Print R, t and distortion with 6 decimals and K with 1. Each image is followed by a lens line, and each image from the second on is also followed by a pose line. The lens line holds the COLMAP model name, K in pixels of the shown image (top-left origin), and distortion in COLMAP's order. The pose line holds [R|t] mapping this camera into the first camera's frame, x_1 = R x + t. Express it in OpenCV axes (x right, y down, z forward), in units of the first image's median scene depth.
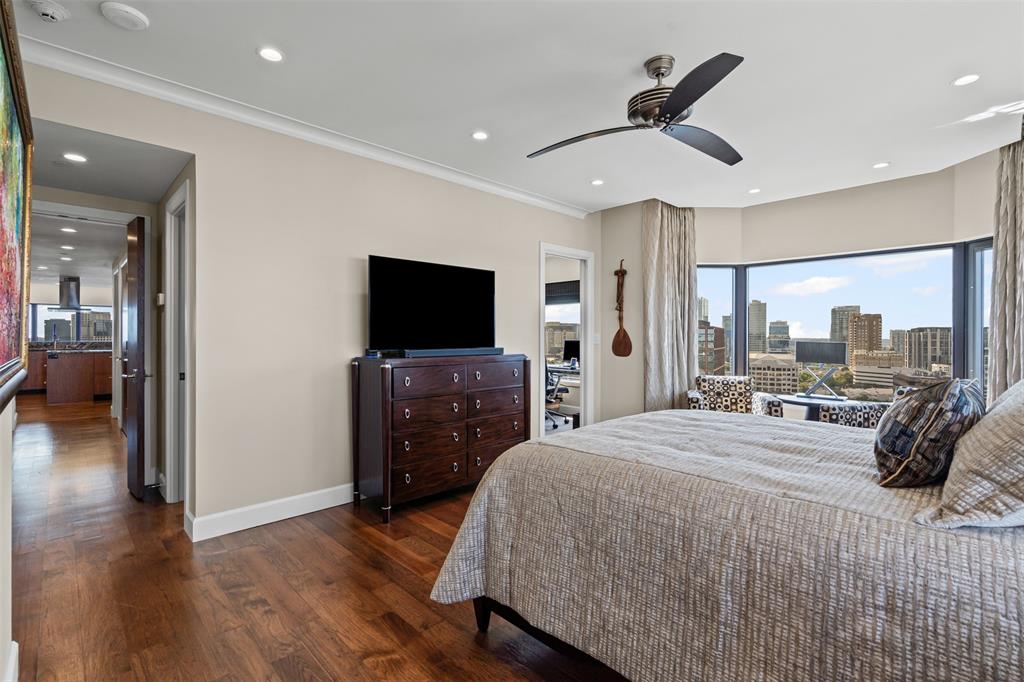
lens RADIAL K [[471.1, 0, 512.6], [0, 471.1, 327.2], [0, 0, 1]] dist [0.000752, 0.000126]
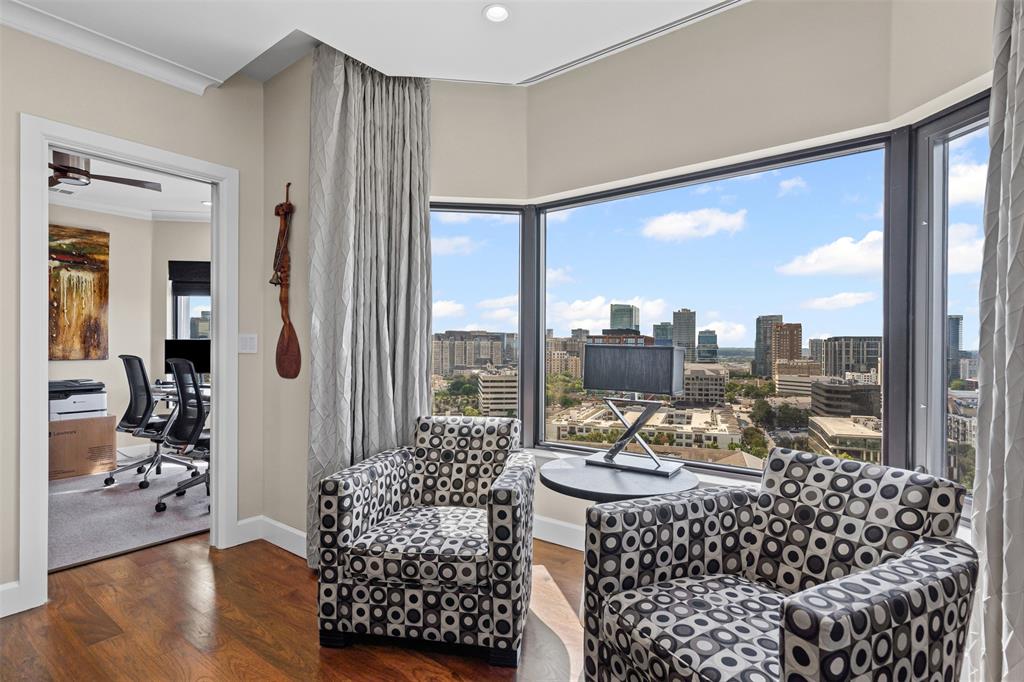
lens RADIAL K [[510.9, 0, 512.0], [0, 510.9, 341.0], [0, 0, 1]] dist [0.001420, 0.000580]
pose [[0.989000, -0.001359, 0.147907, 0.421811], [0.000086, 0.999963, 0.008609, 0.020189], [-0.147913, -0.008502, 0.988964, 0.473093]]
